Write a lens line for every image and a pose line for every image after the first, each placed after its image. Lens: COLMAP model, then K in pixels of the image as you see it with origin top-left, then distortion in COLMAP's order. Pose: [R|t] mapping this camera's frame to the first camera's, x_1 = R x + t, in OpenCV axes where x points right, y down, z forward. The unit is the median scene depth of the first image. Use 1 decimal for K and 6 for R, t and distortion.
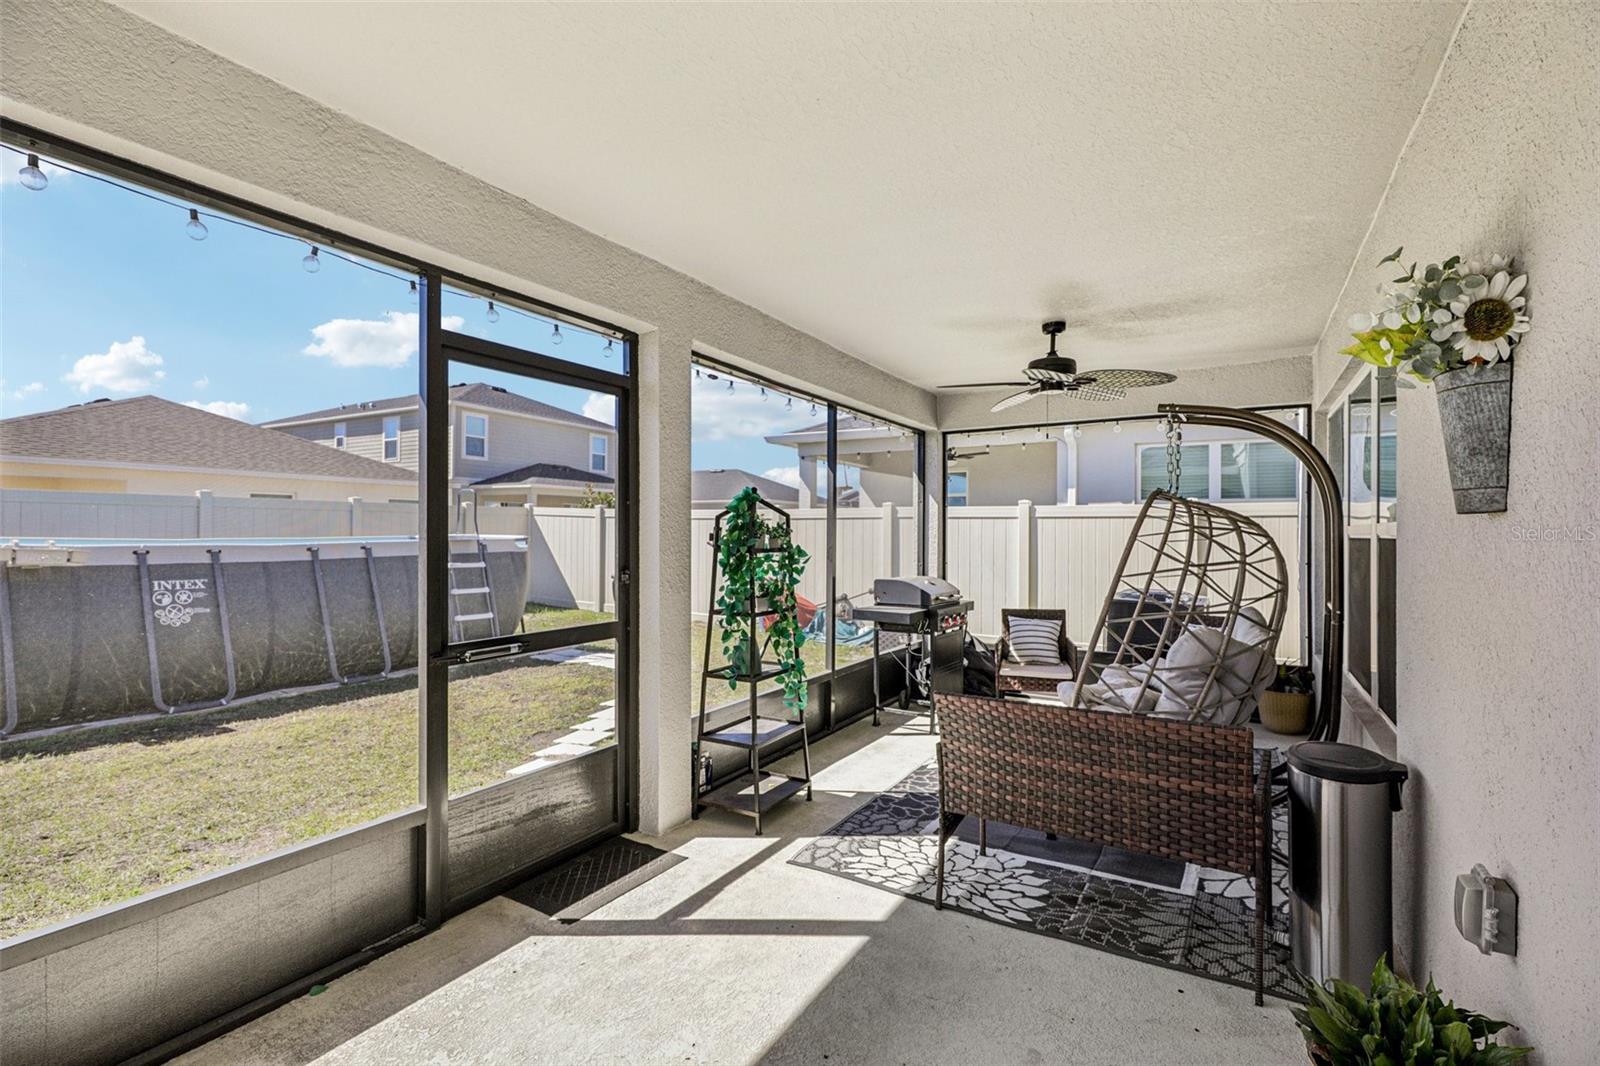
lens RADIAL K [[737.0, 0, 802.7], [0, 737.0, 535.9], [0, 0, 1]] dist [-0.000482, -0.000040]
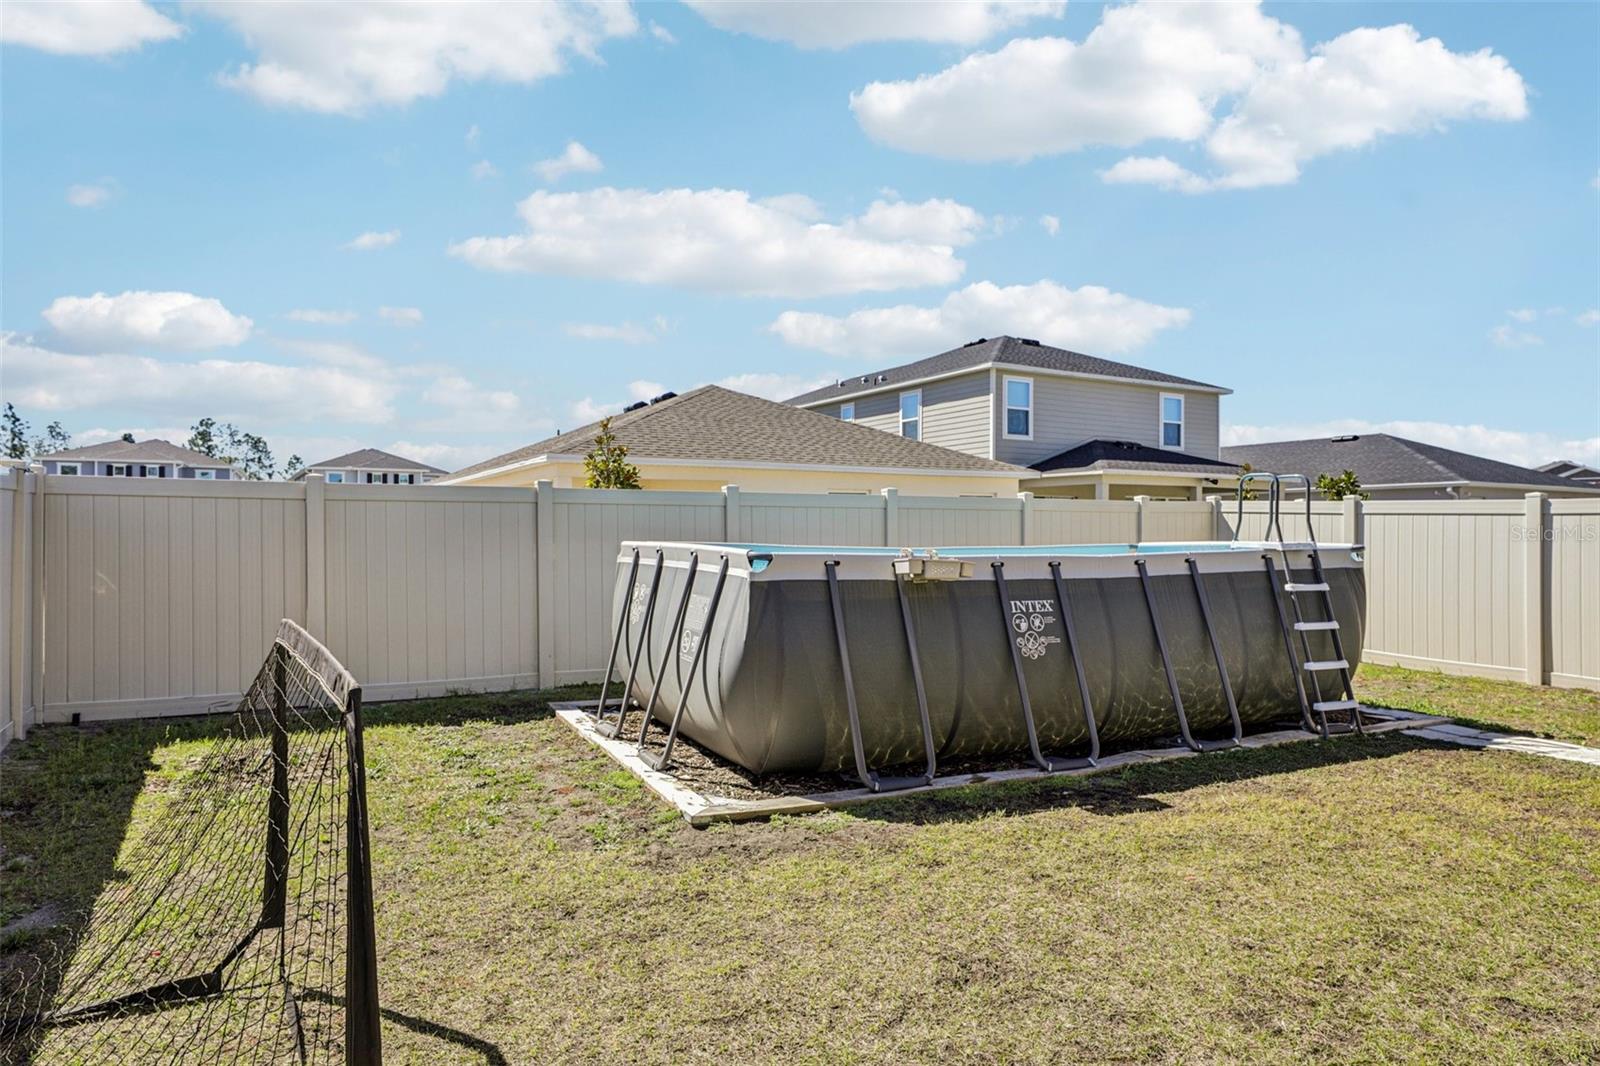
lens RADIAL K [[1049.3, 0, 798.3], [0, 1049.3, 535.0], [0, 0, 1]] dist [0.035837, 0.000985]
pose [[0.855395, -0.003196, -0.517967, -0.348506], [-0.000264, 0.999978, -0.006607, -0.001906], [0.517976, 0.005789, 0.855375, -0.069108]]
